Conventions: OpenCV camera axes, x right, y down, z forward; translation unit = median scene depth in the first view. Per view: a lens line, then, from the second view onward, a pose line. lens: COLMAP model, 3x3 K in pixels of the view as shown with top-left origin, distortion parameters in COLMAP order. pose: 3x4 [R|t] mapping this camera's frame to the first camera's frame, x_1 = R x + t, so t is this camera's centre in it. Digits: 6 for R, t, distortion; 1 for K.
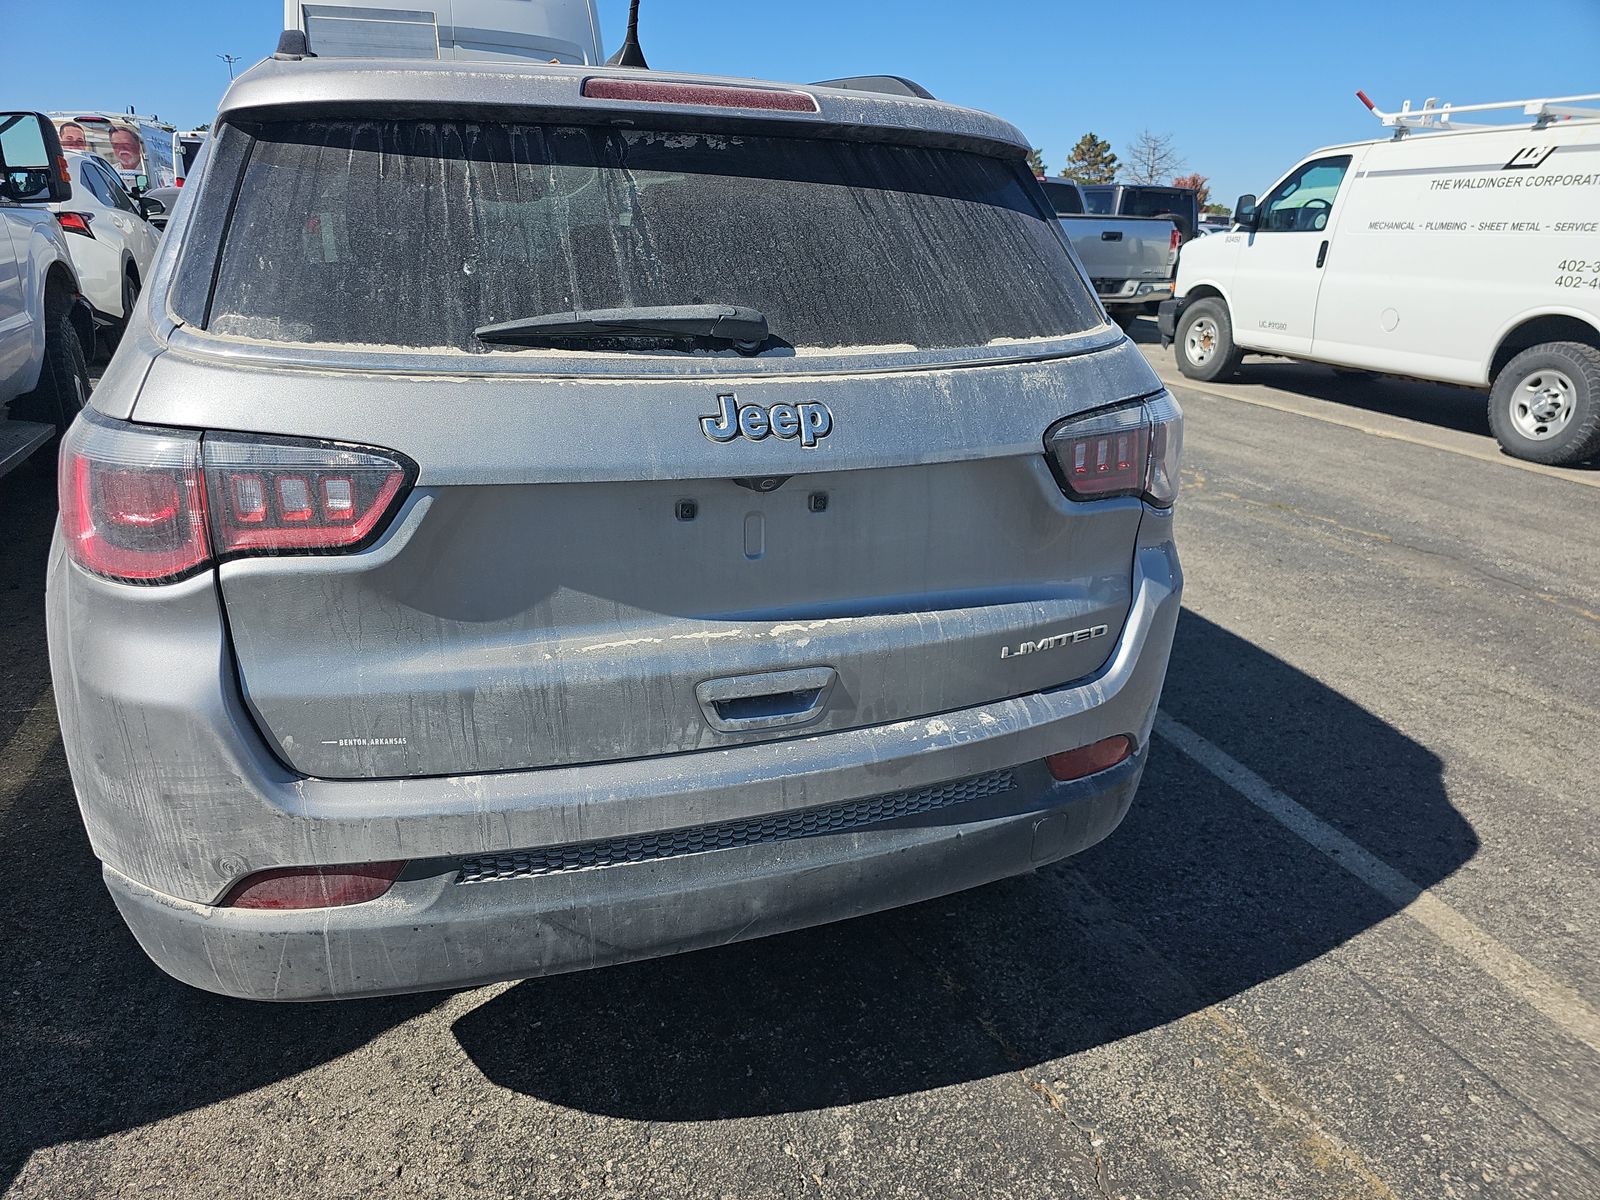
lens RADIAL K [[1099.6, 0, 792.7], [0, 1099.6, 589.1], [0, 0, 1]] dist [0.044087, -0.053408]
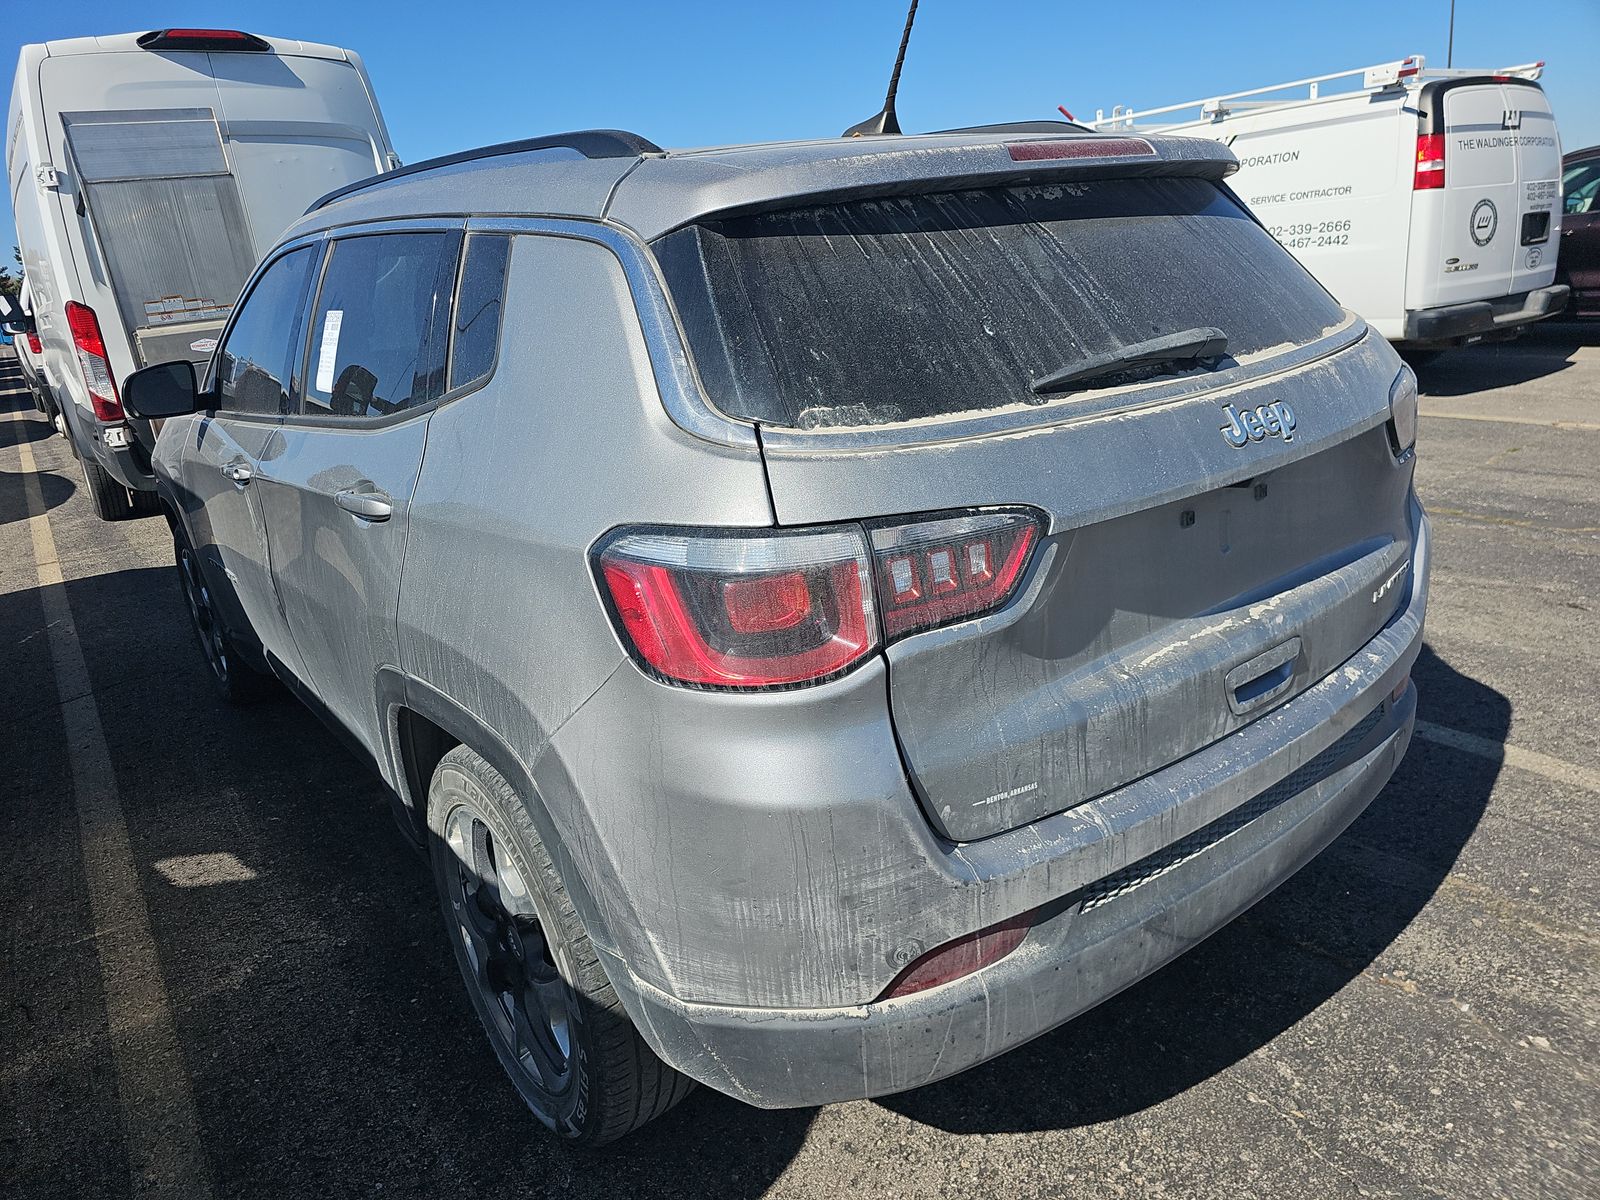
lens RADIAL K [[1099.6, 0, 744.4], [0, 1099.6, 574.7], [0, 0, 1]] dist [0.044087, -0.053408]
pose [[0.946298, -0.195254, 0.257675, -0.798377], [0.207796, 0.977923, -0.022096, -0.084031], [-0.247672, 0.074454, 0.965979, 0.059053]]
